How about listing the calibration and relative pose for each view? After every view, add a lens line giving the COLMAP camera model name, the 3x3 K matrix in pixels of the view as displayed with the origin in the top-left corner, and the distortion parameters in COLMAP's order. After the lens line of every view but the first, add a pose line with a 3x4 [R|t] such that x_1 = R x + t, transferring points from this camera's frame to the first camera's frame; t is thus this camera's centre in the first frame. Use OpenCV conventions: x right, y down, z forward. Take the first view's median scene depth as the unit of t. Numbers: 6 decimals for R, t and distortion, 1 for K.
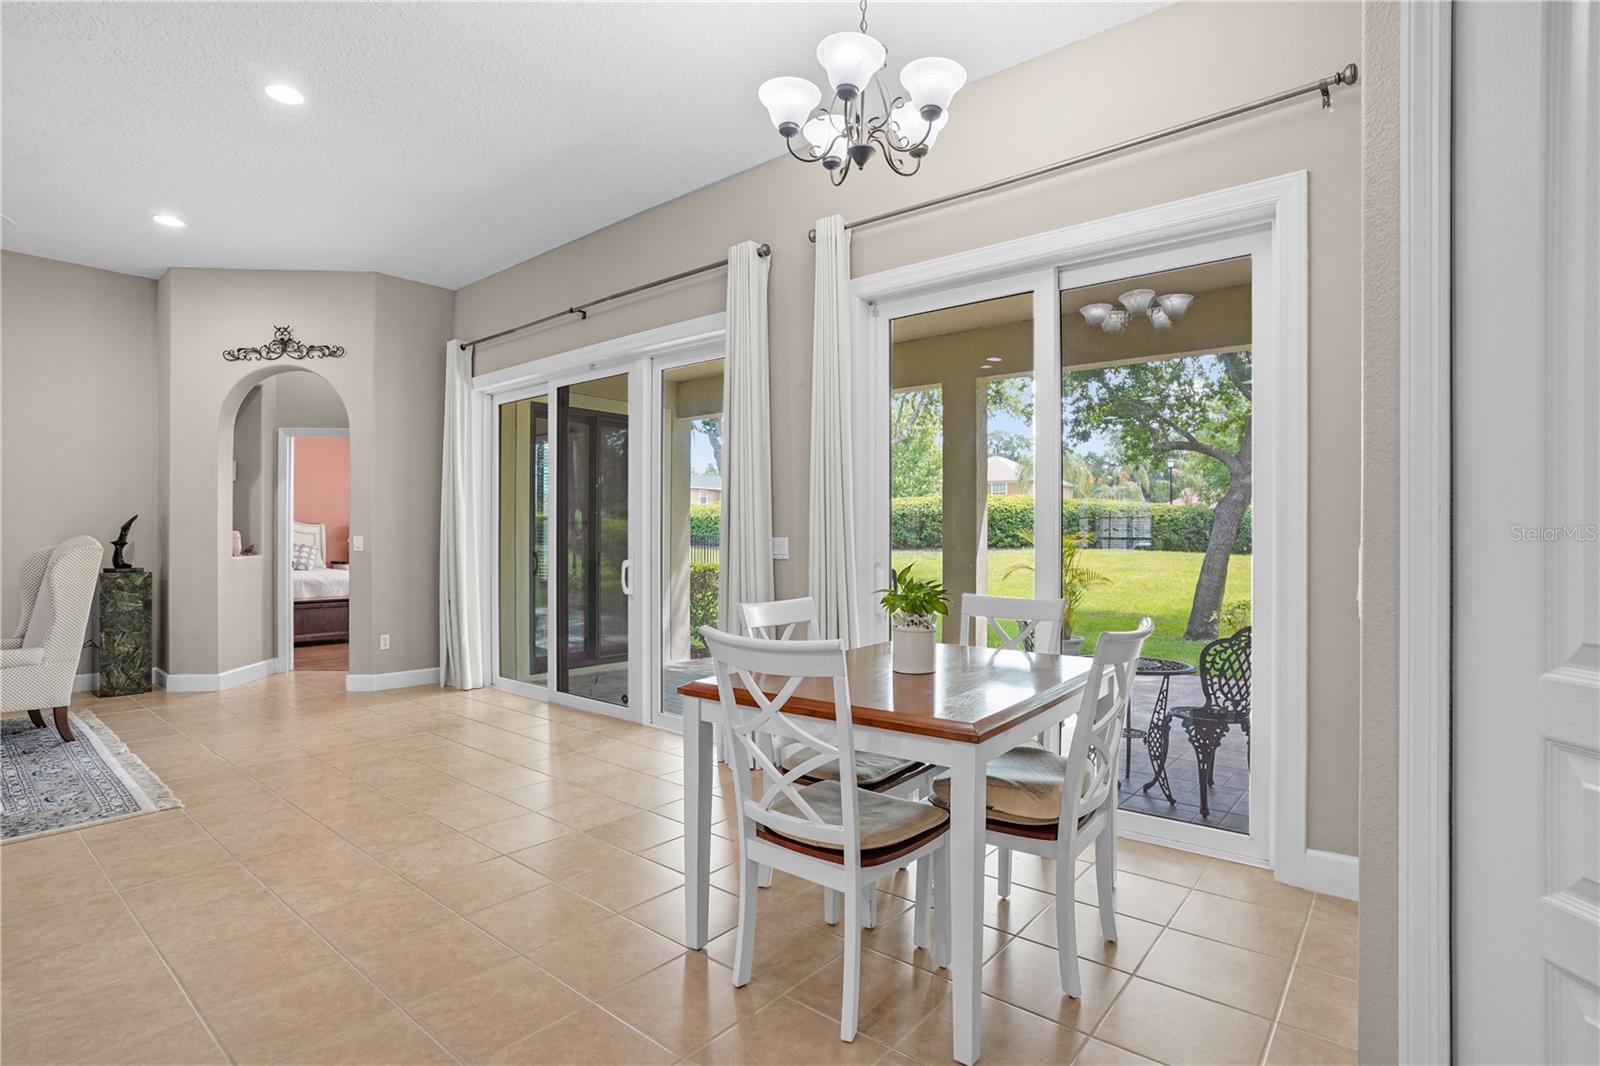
lens RADIAL K [[807.3, 0, 800.0], [0, 807.3, 533.0], [0, 0, 1]] dist [-0.084499, 0.040352]
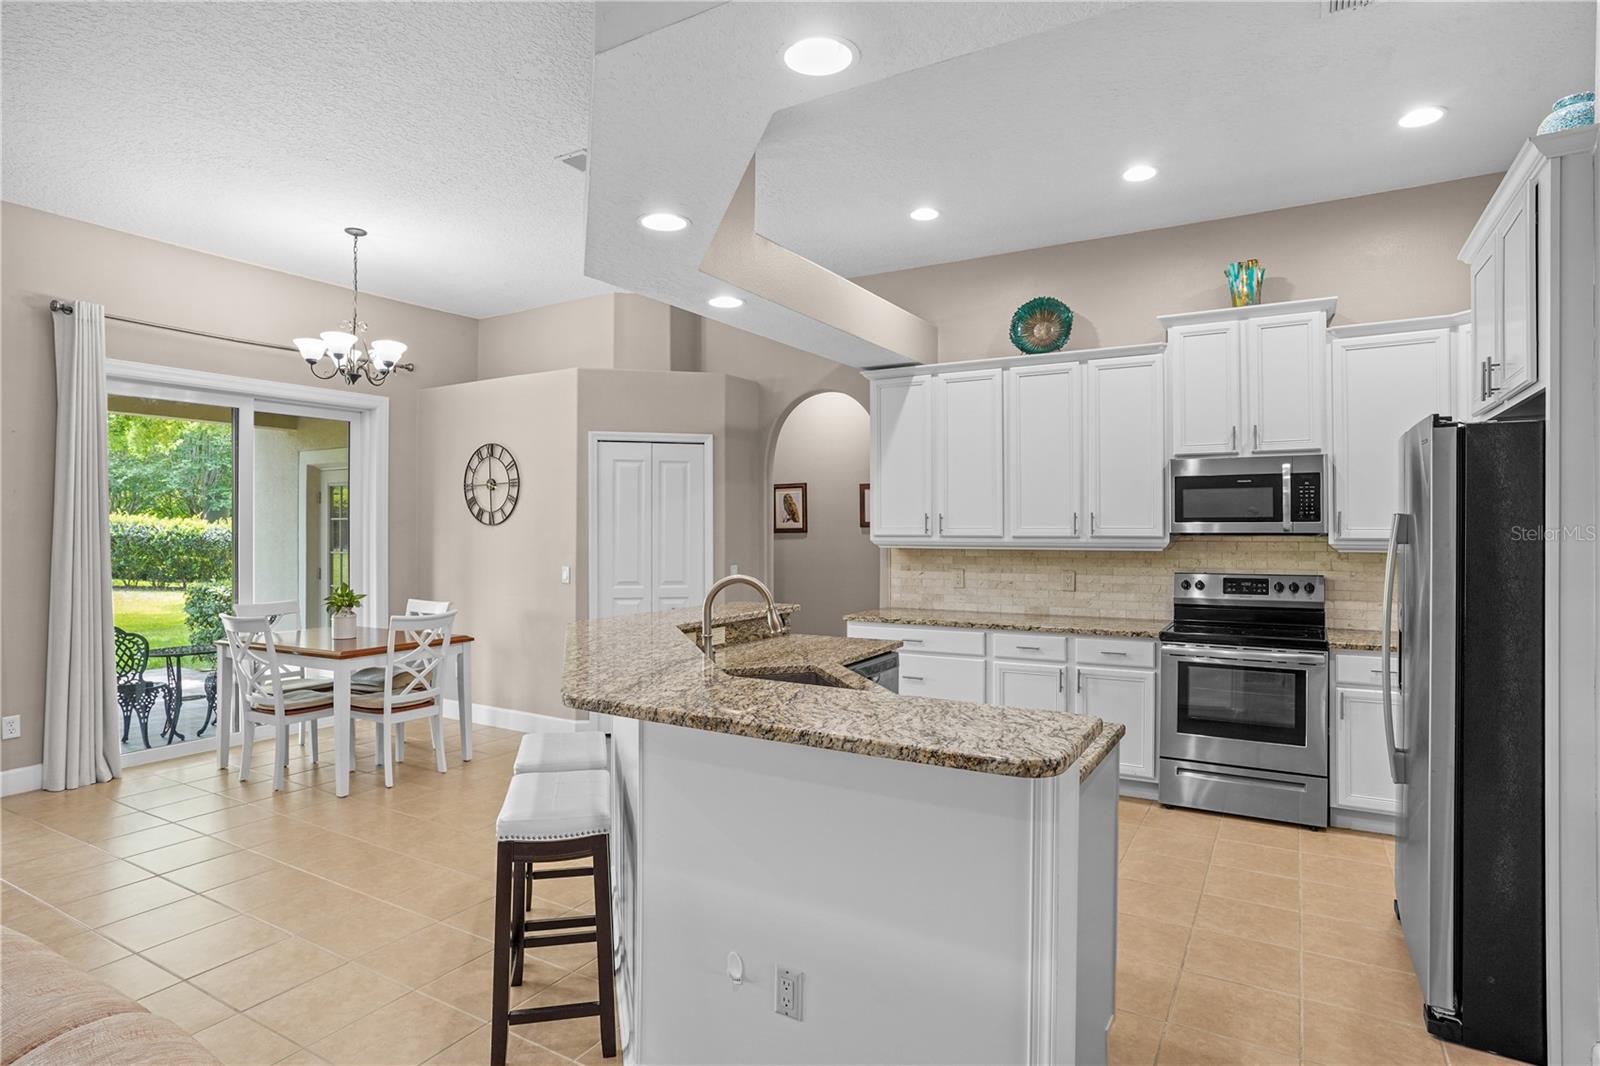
lens RADIAL K [[859.5, 0, 797.0], [0, 859.5, 514.7], [0, 0, 1]] dist [-0.065107, 0.043945]
pose [[-0.162070, 0.013599, 0.986686, -0.912410], [-0.005414, 0.999878, -0.014670, -0.046075], [-0.986764, -0.007719, -0.161976, 0.107411]]
